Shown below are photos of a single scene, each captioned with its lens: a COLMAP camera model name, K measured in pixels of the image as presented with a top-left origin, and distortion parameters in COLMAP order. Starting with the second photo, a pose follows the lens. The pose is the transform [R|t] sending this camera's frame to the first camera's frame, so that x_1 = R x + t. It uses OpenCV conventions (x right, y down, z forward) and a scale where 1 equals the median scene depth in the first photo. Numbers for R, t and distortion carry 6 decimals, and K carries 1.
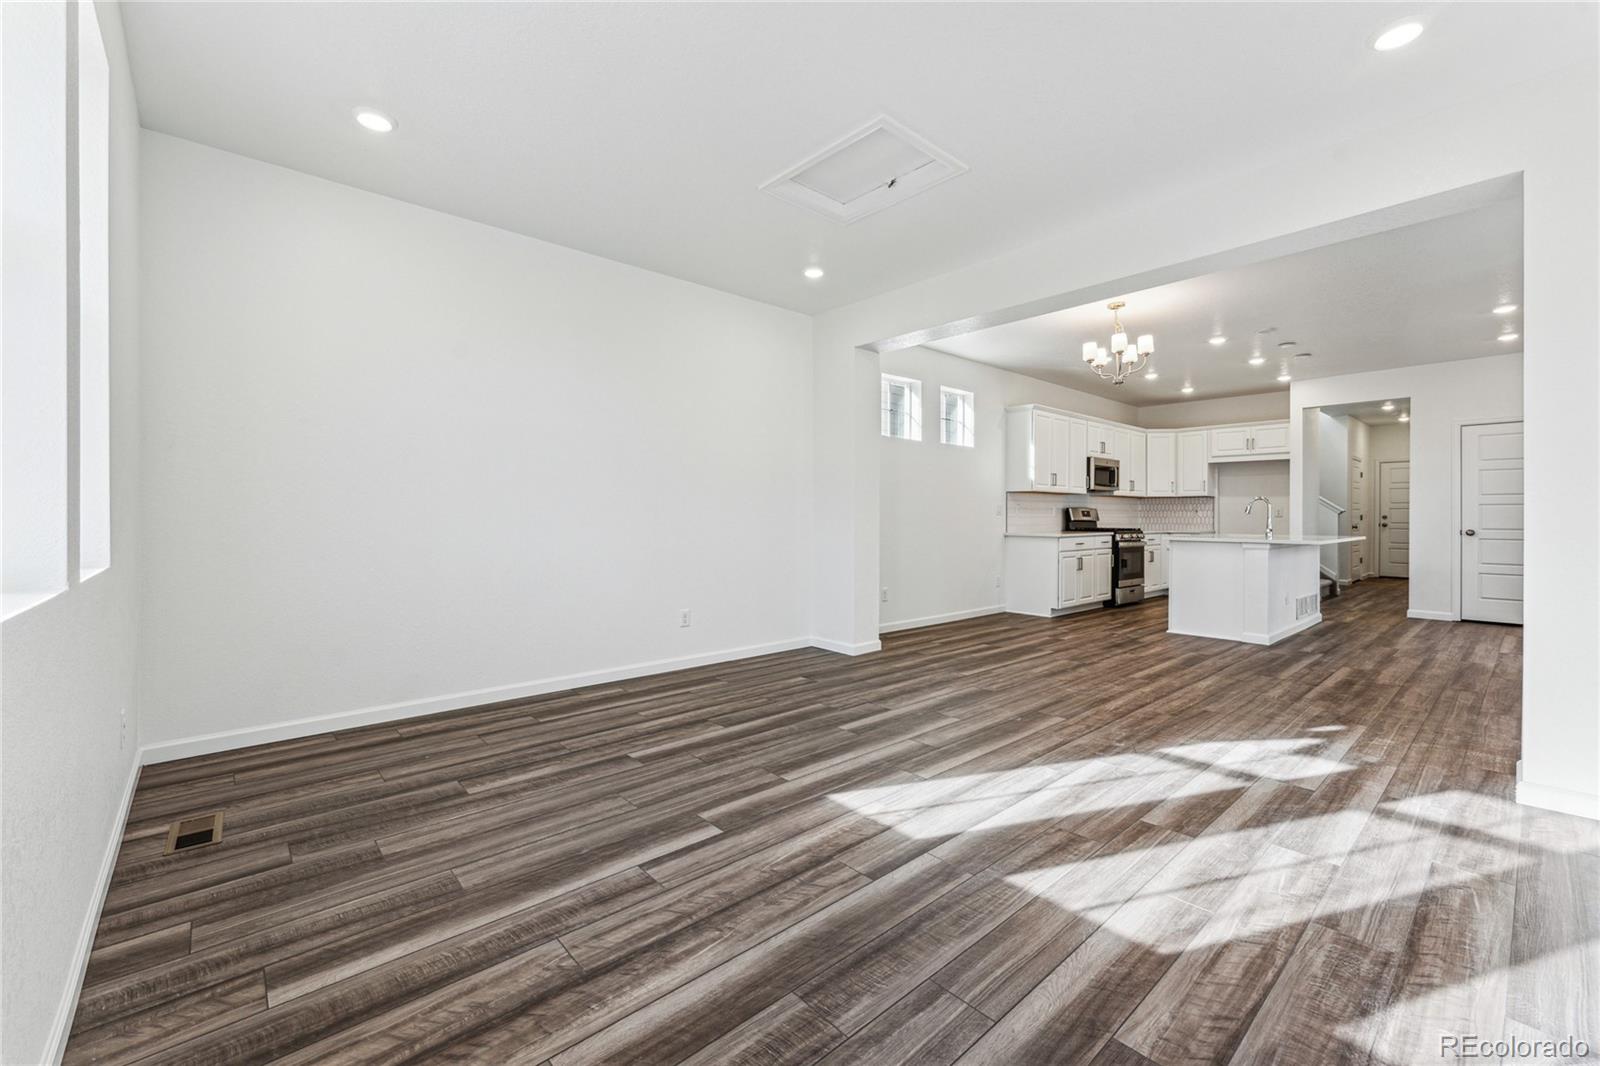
lens RADIAL K [[648.9, 0, 789.8], [0, 648.9, 519.6], [0, 0, 1]] dist [0.004659, -0.001308]
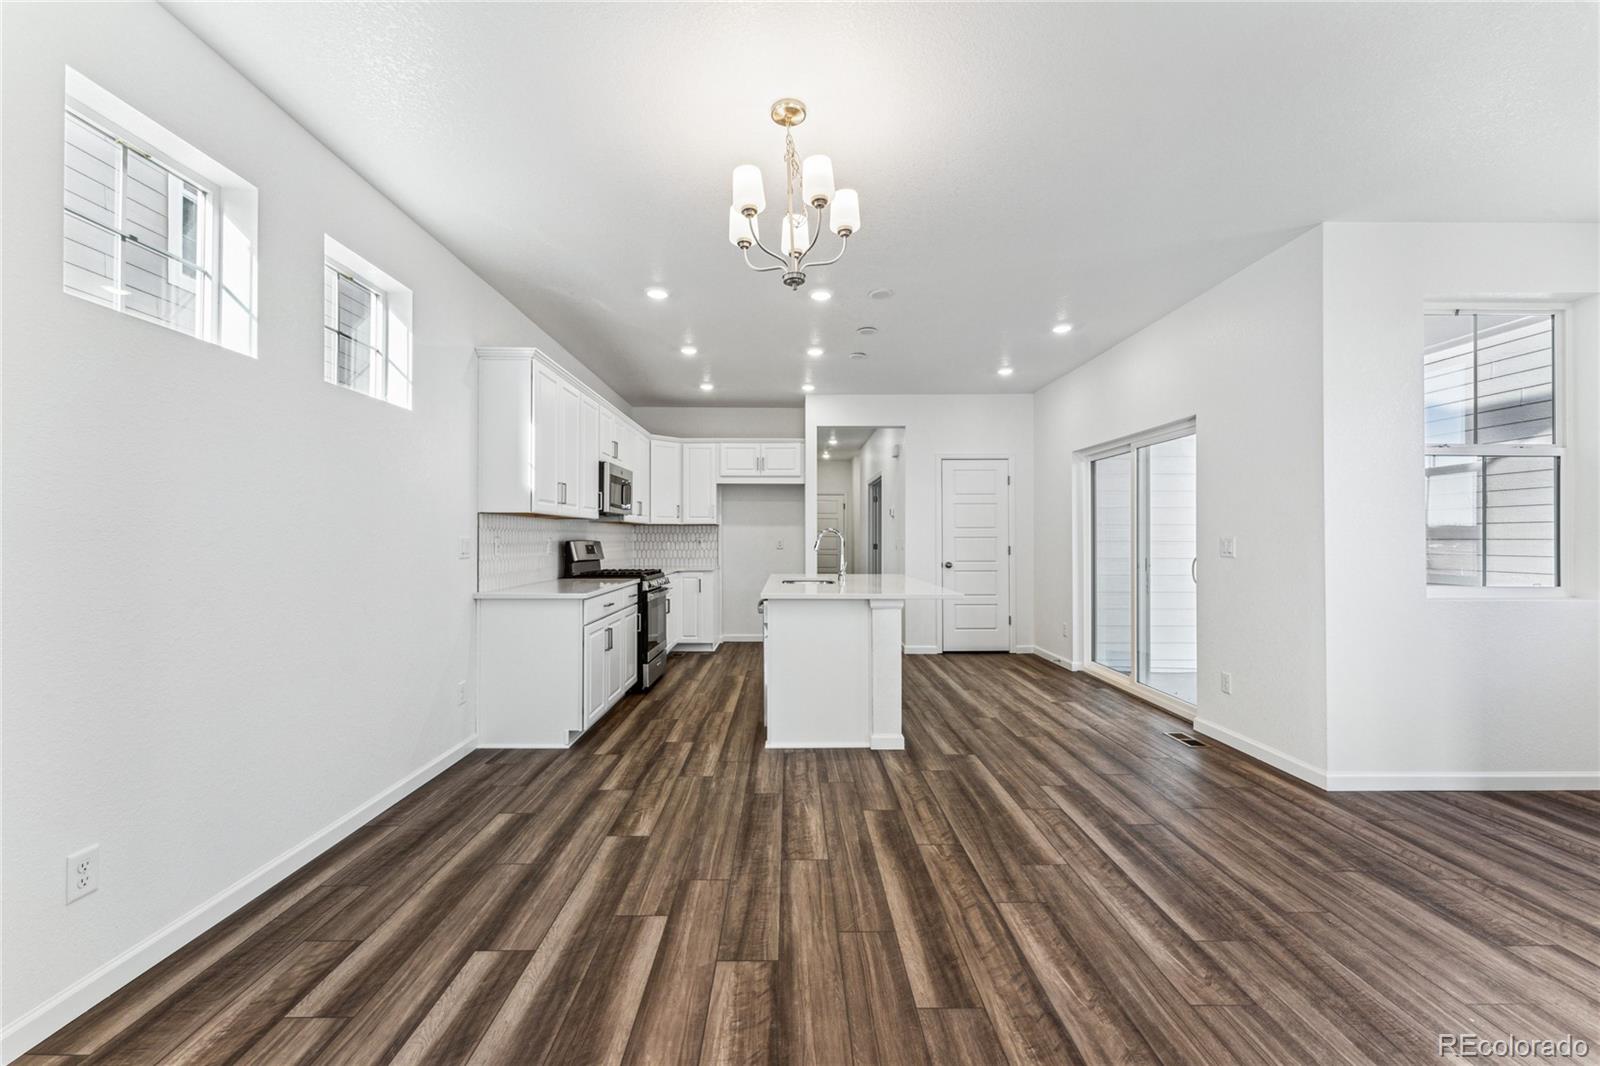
lens RADIAL K [[648.9, 0, 790.1], [0, 648.9, 527.3], [0, 0, 1]] dist [0.004659, -0.001308]
pose [[0.654896, 0.009167, 0.755664, 0.102347], [0.008531, 0.999773, -0.019521, -0.017723], [-0.755671, 0.019231, 0.654669, 0.449920]]
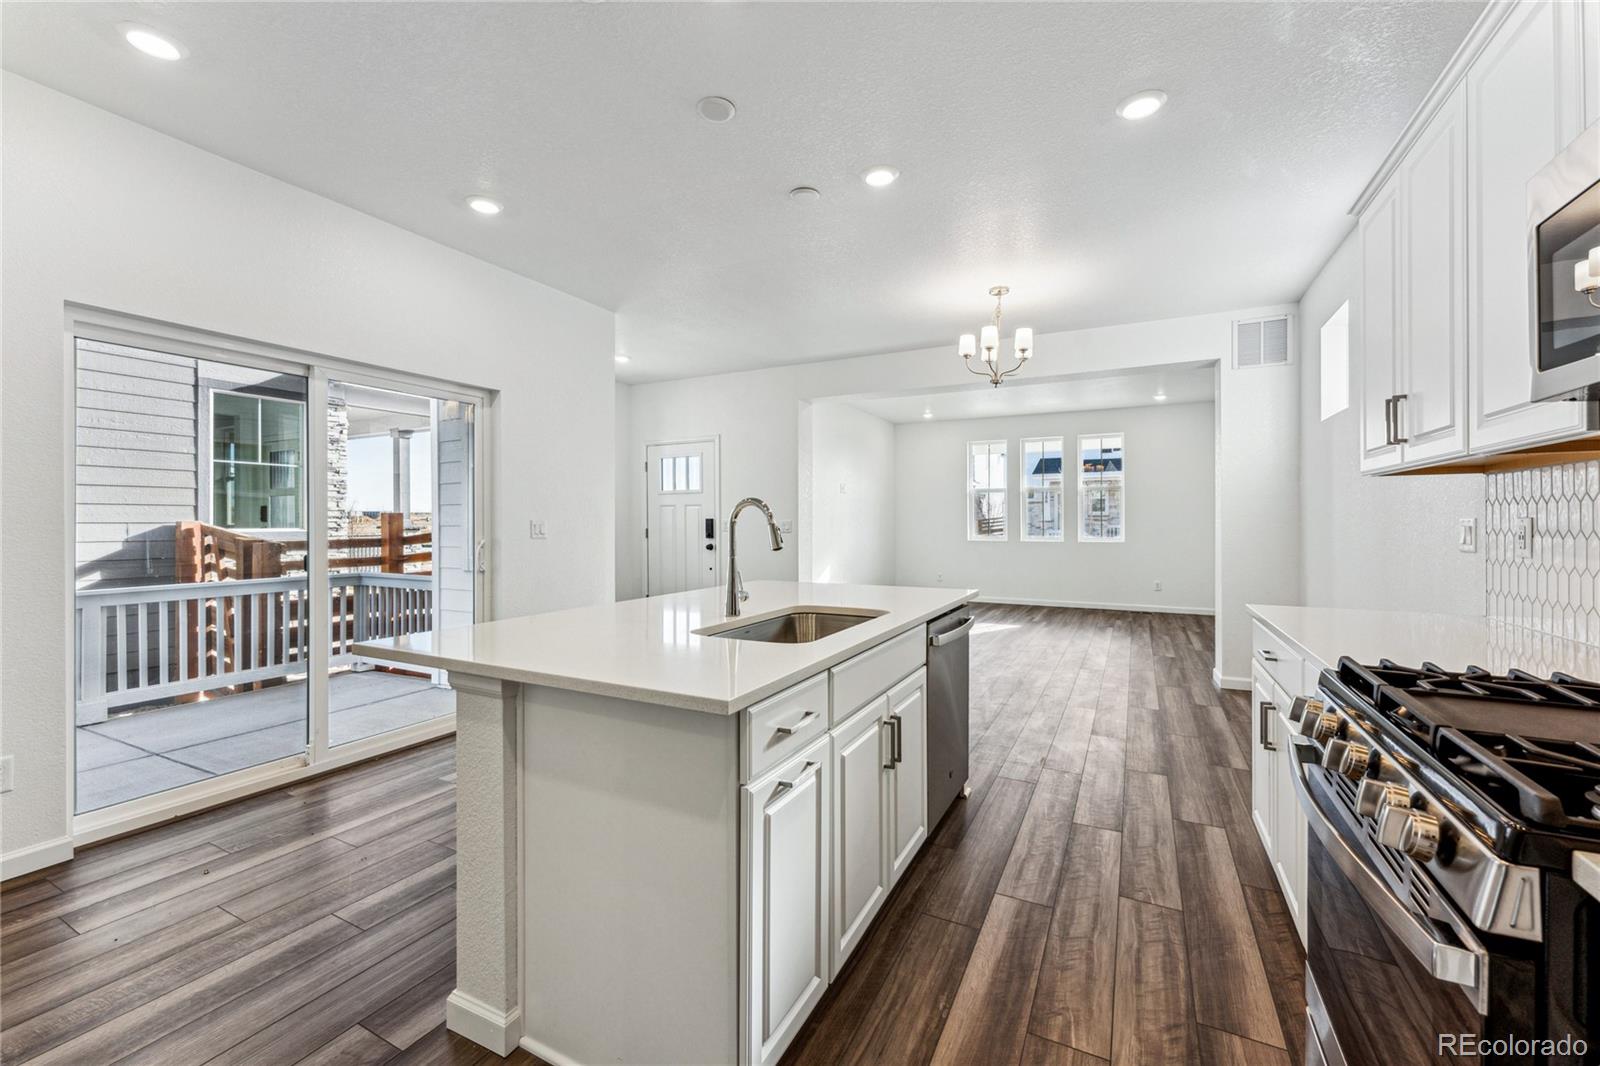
lens RADIAL K [[648.9, 0, 795.9], [0, 648.9, 528.1], [0, 0, 1]] dist [0.004659, -0.001308]
pose [[-0.930265, -0.000183, -0.366888, 0.678814], [-0.006763, 0.999839, 0.016648, -0.019635], [0.366825, 0.017969, -0.930116, 1.082086]]
